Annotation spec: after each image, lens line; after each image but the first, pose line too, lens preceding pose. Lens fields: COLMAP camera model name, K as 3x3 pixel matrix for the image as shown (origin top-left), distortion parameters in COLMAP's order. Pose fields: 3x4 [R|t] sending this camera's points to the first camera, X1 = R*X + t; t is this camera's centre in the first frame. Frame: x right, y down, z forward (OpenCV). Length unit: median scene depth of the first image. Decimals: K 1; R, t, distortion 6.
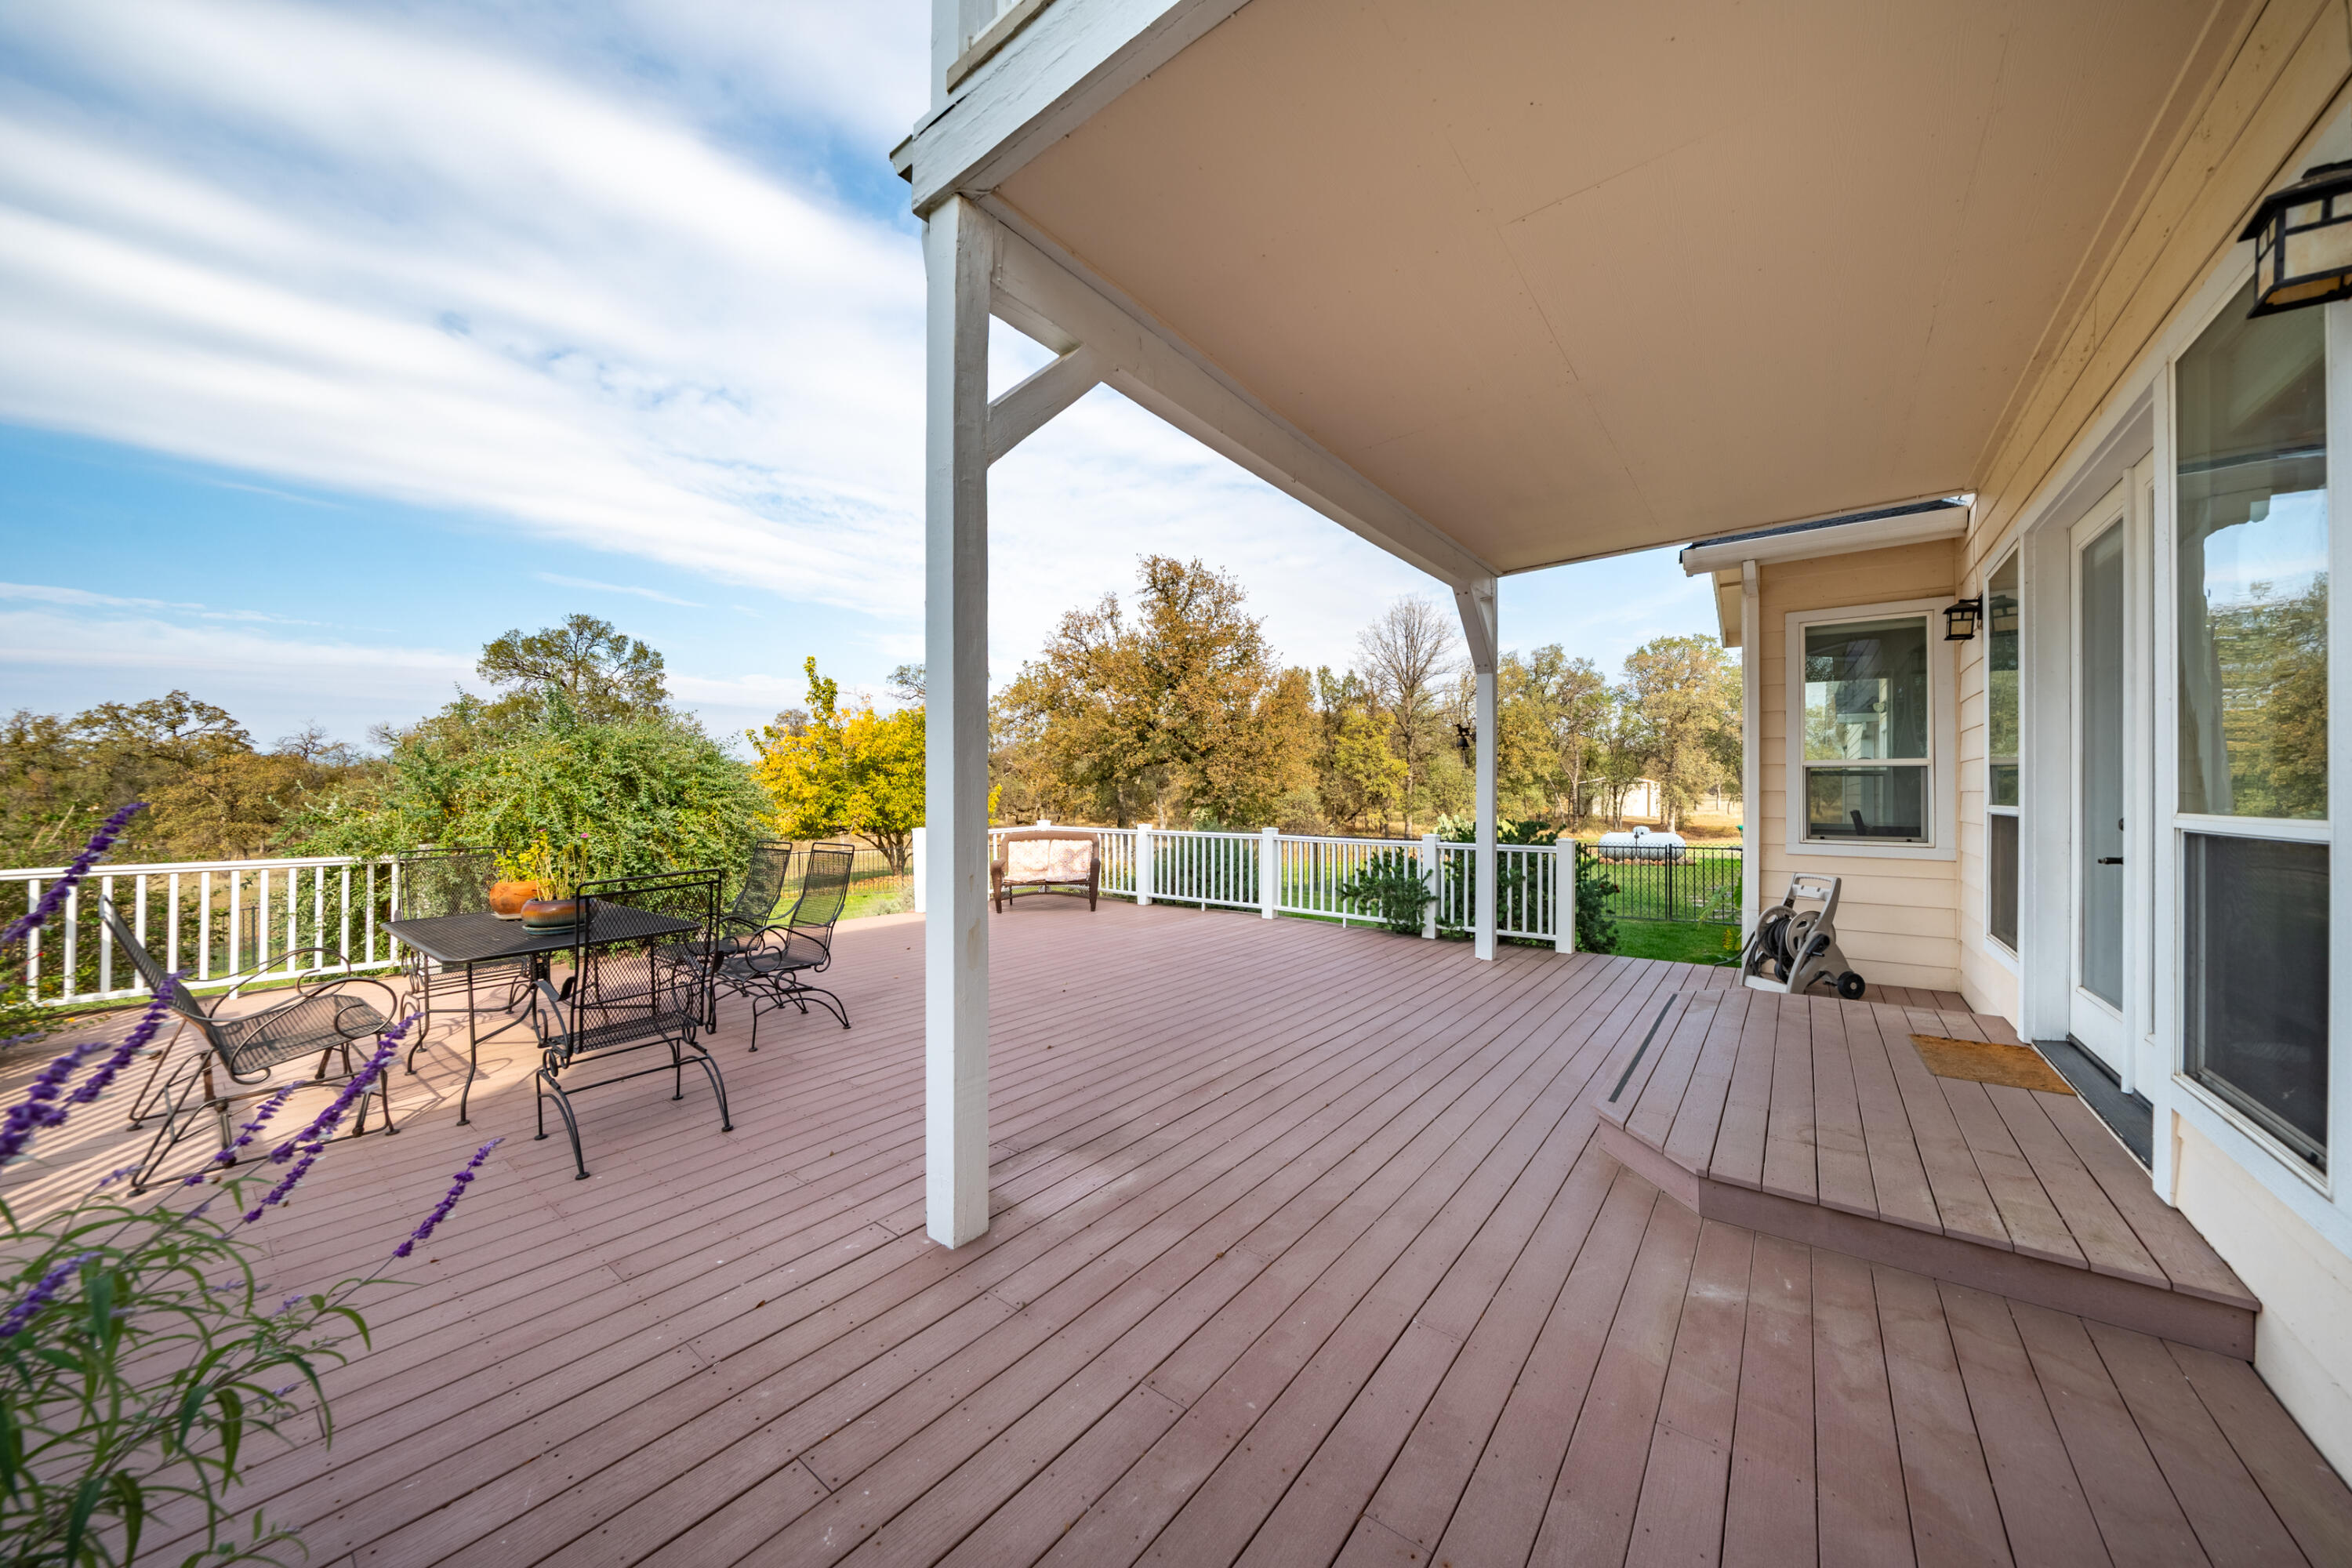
lens RADIAL K [[806.5, 0, 1162.0], [0, 806.5, 781.2], [0, 0, 1]] dist [-0.004635, 0.000300]
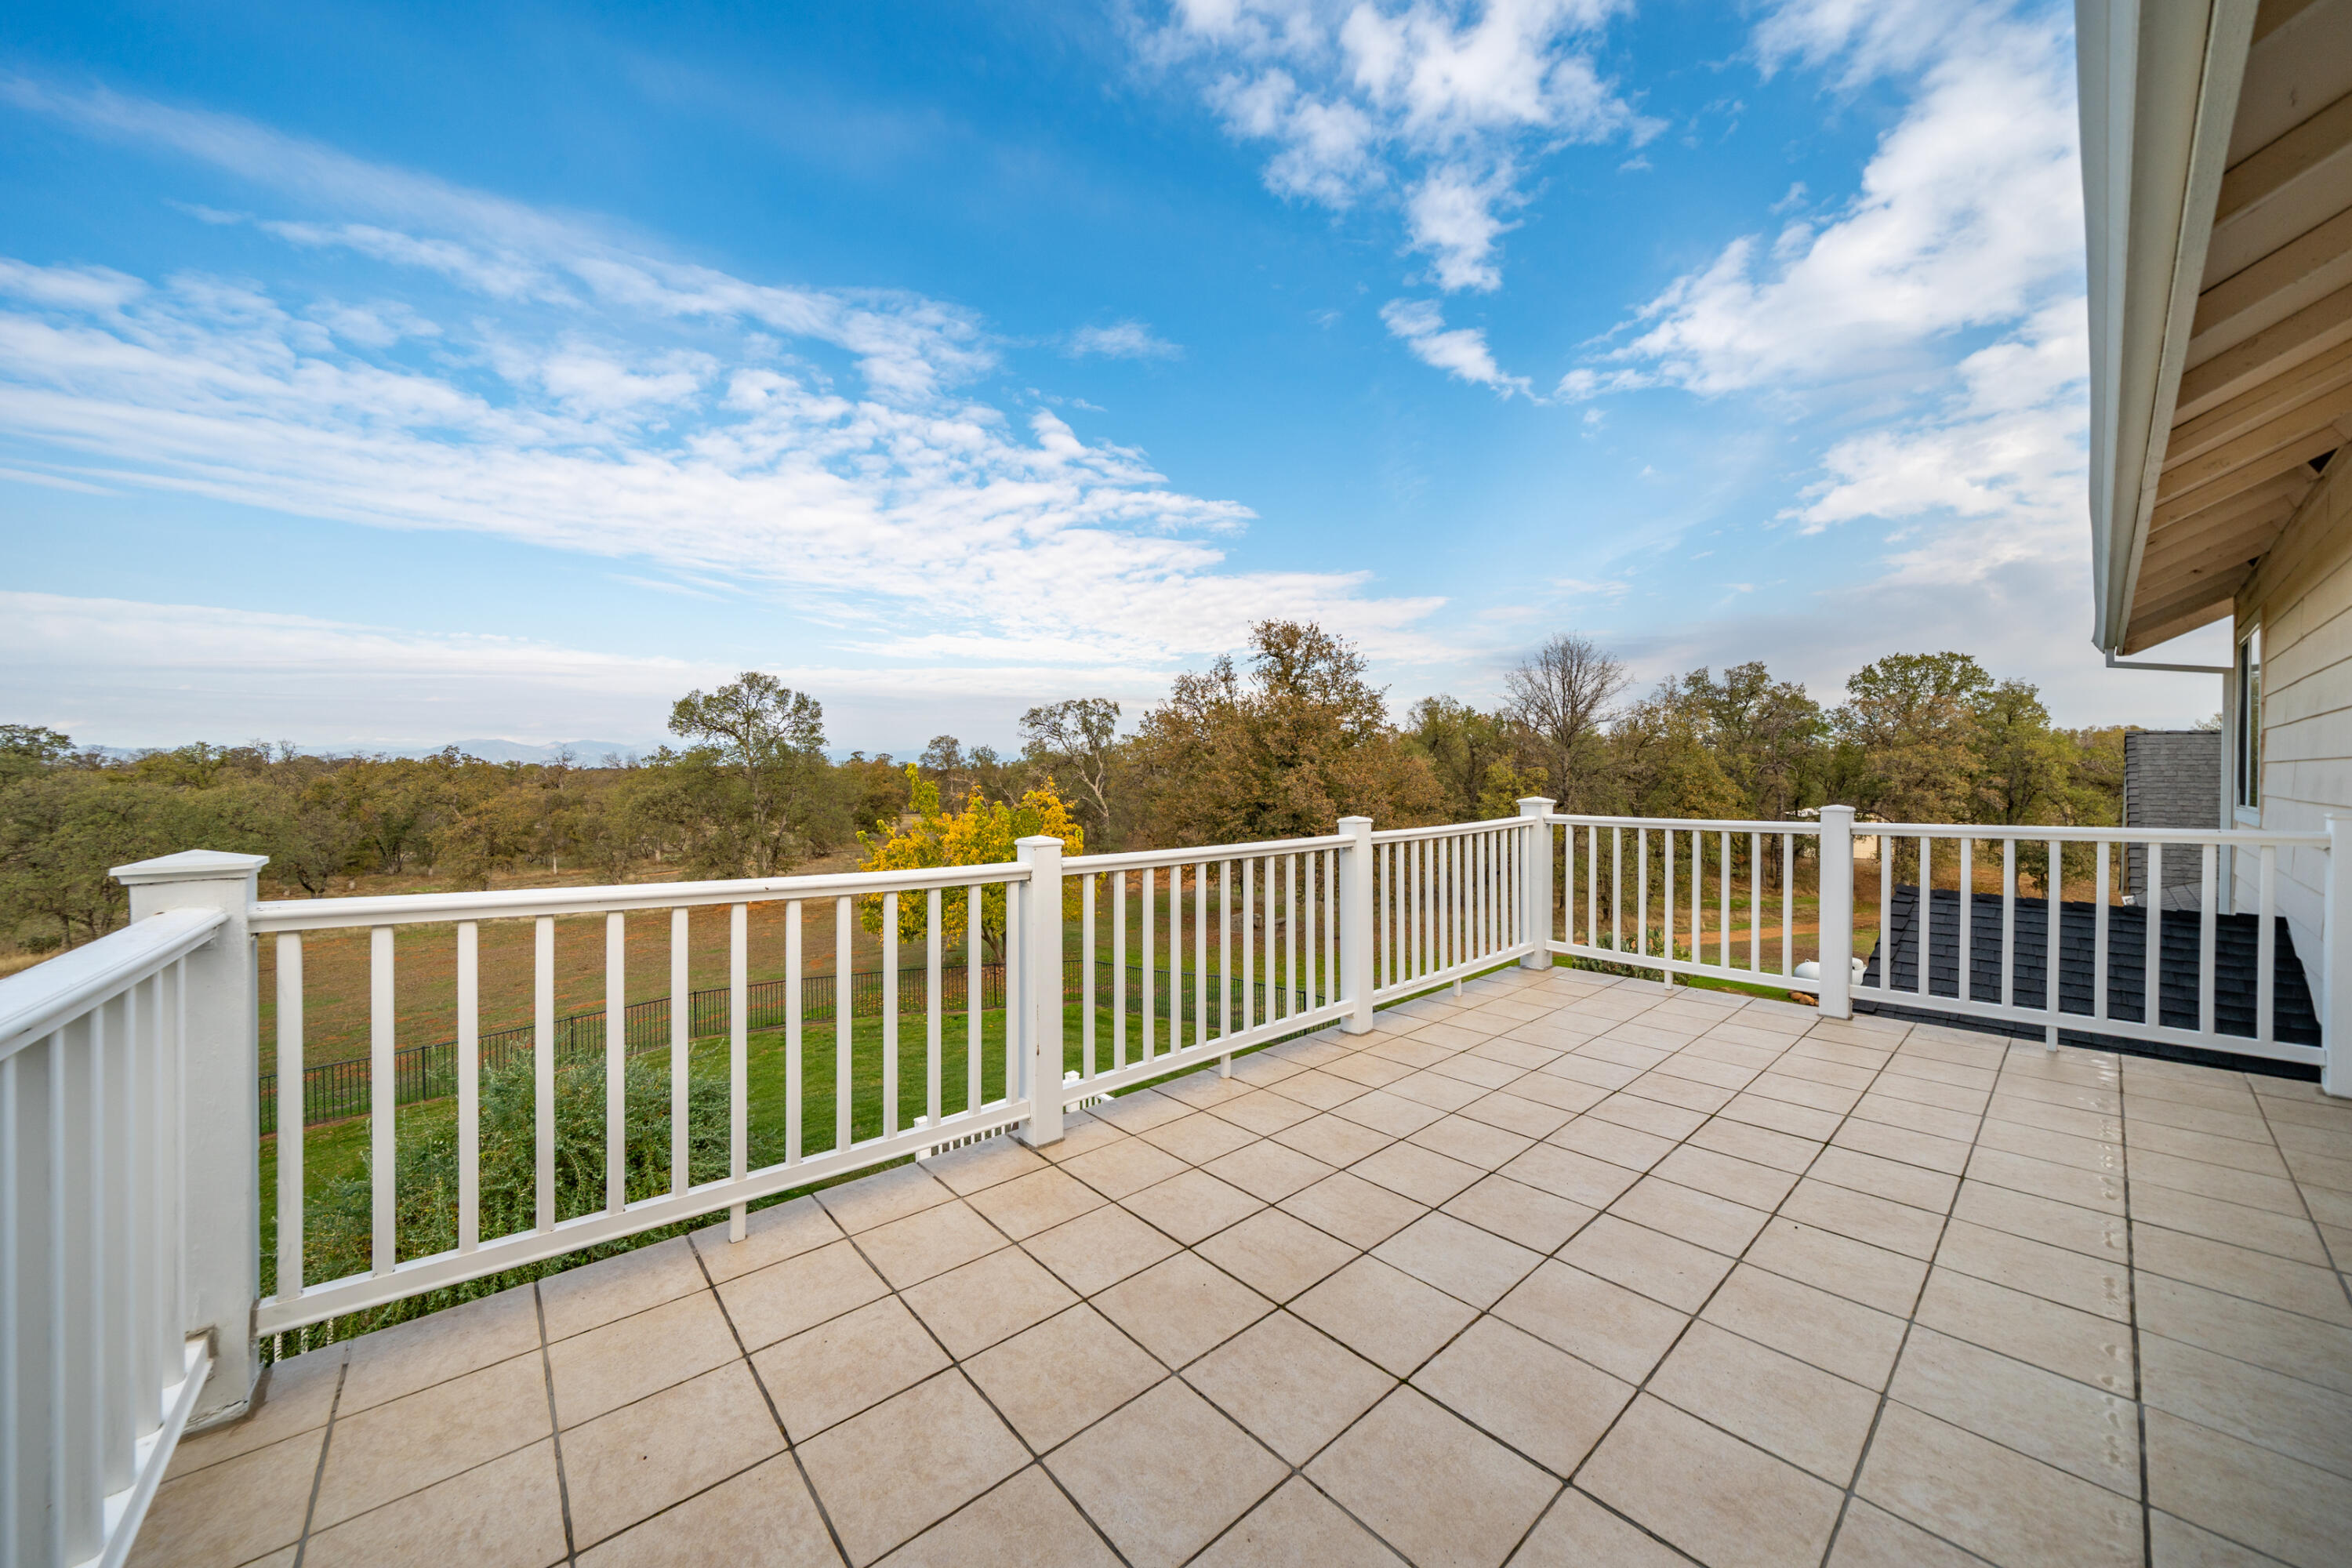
lens RADIAL K [[806.5, 0, 1155.0], [0, 806.5, 780.4], [0, 0, 1]] dist [-0.004635, 0.000300]
pose [[0.980656, -0.000330, -0.195738, 0.182888], [0.003002, 0.999906, 0.013356, -0.422797], [0.195715, -0.013685, 0.980565, 0.181639]]
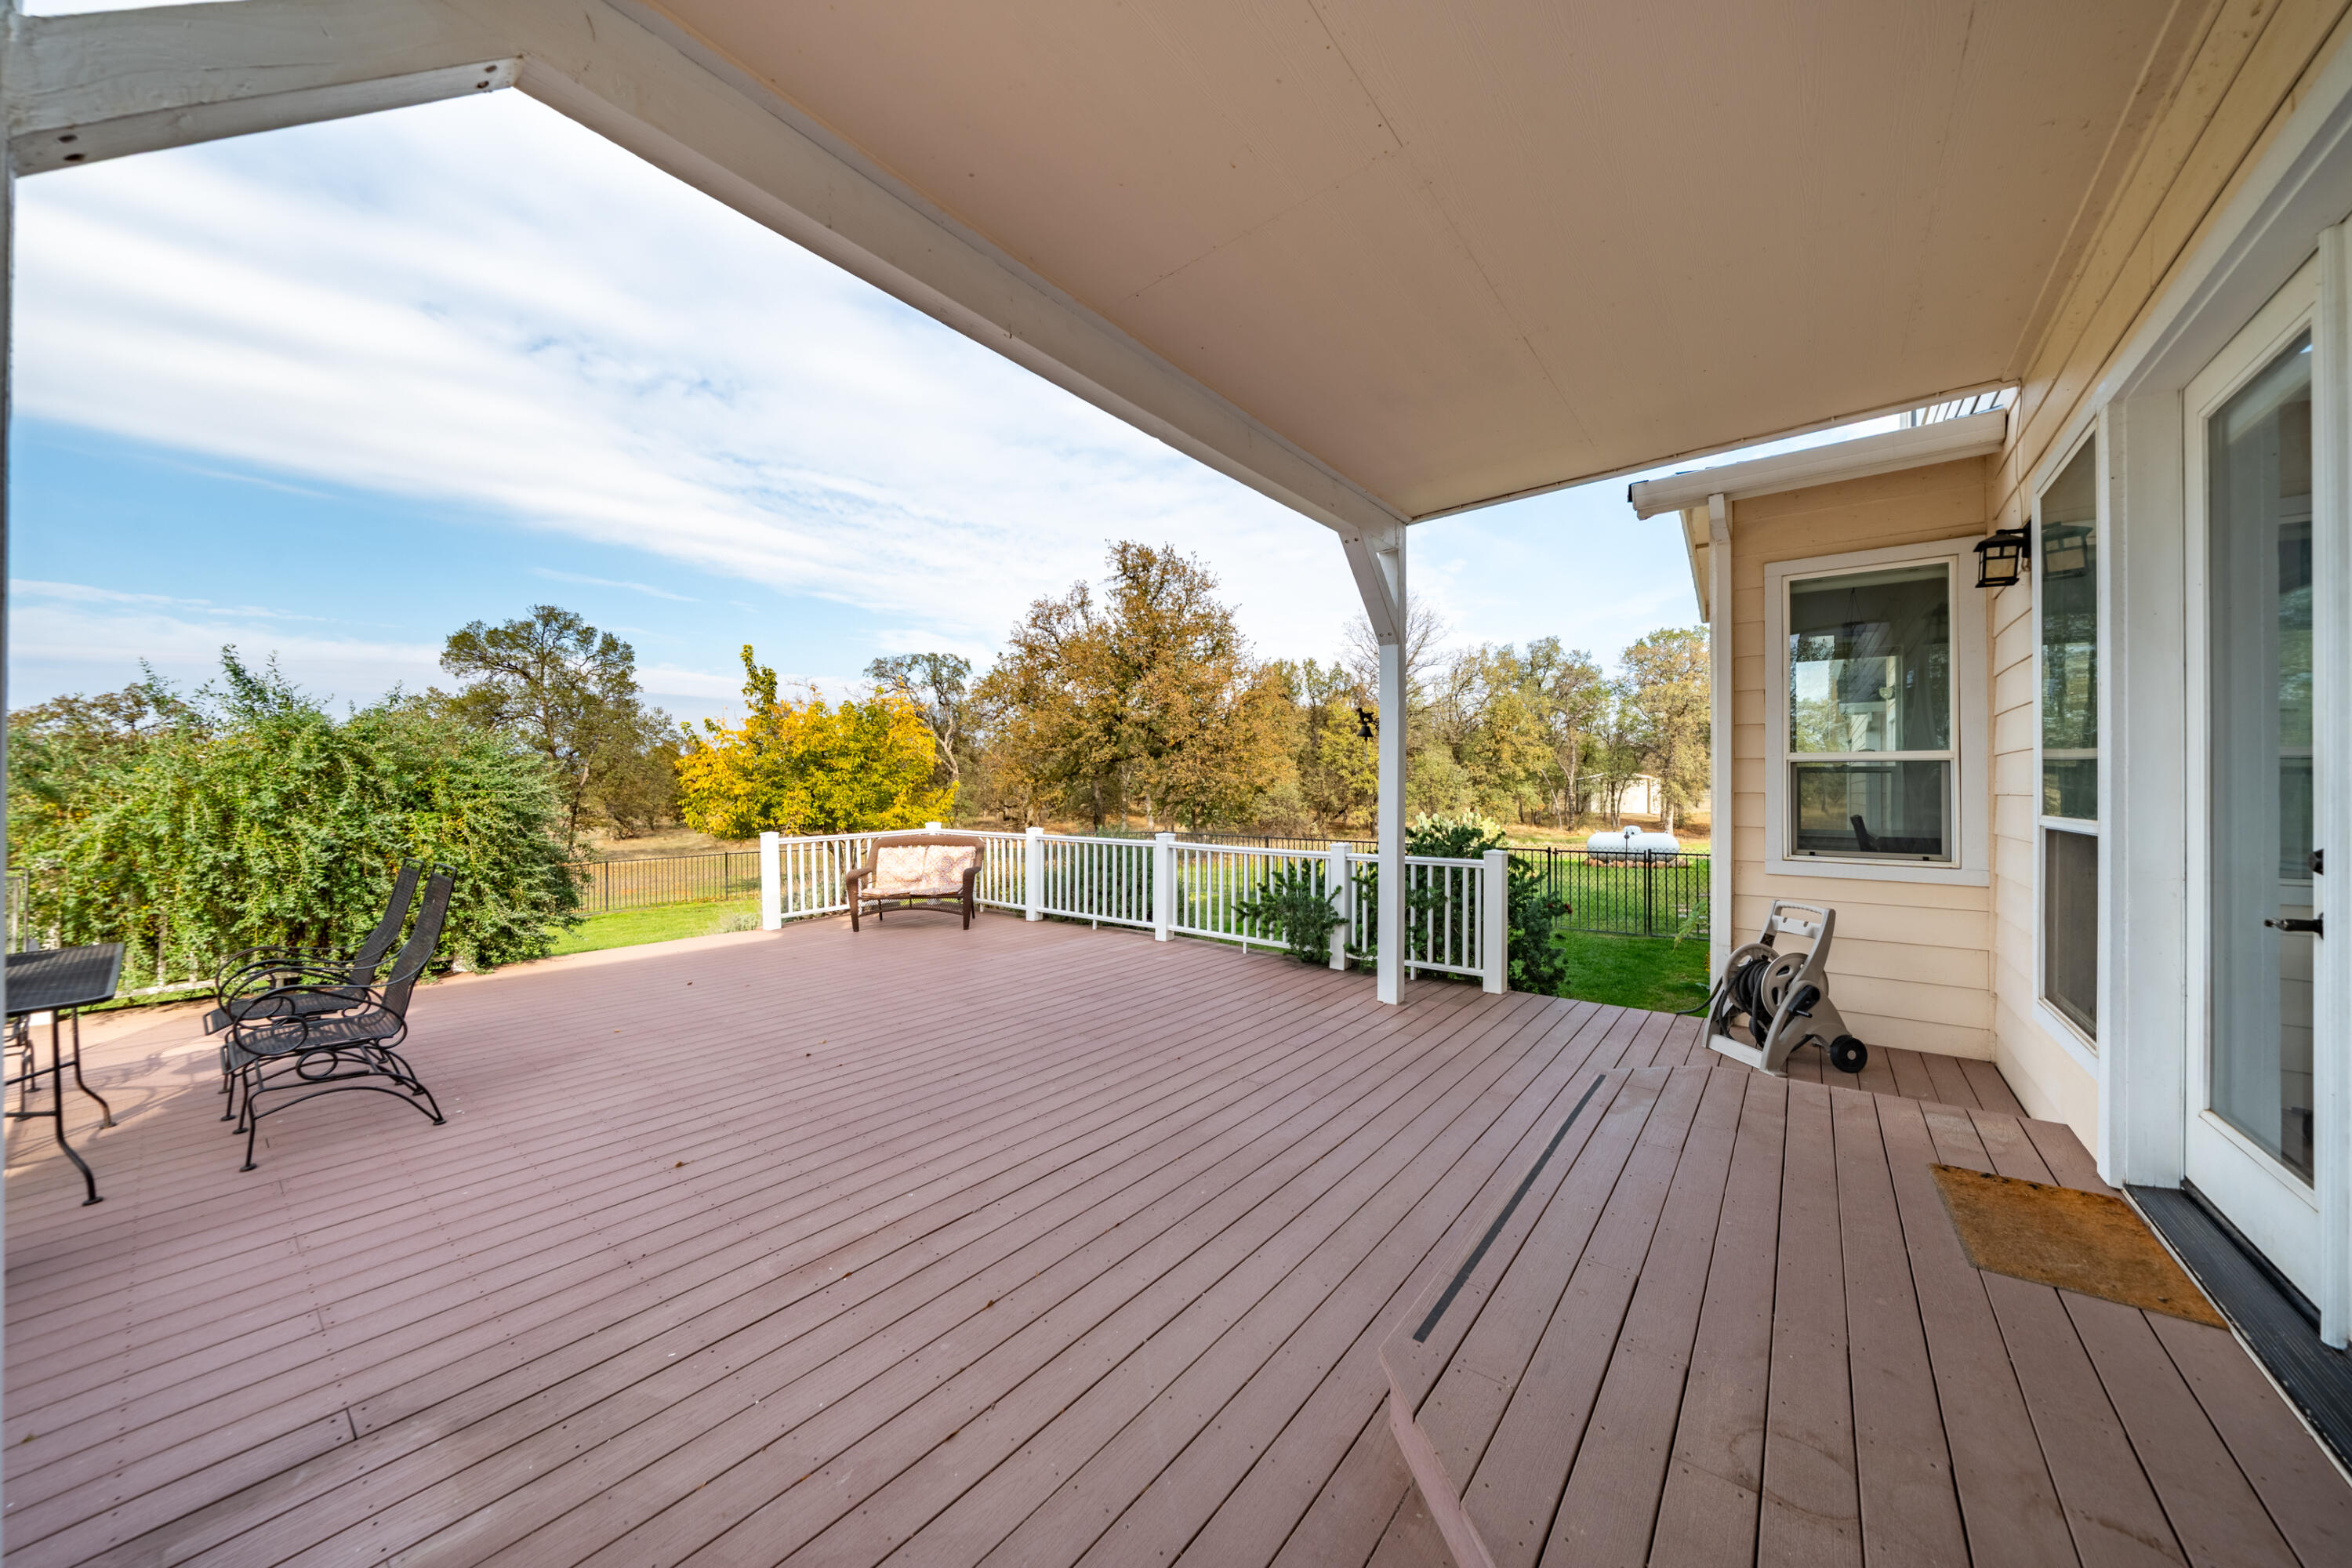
lens RADIAL K [[806.5, 0, 1159.7], [0, 806.5, 774.5], [0, 0, 1]] dist [-0.004635, 0.000300]
pose [[0.999976, 0.000758, -0.006848, 0.159253], [-0.000777, 0.999996, -0.002799, -0.002196], [0.006845, 0.002805, 0.999973, 0.177835]]
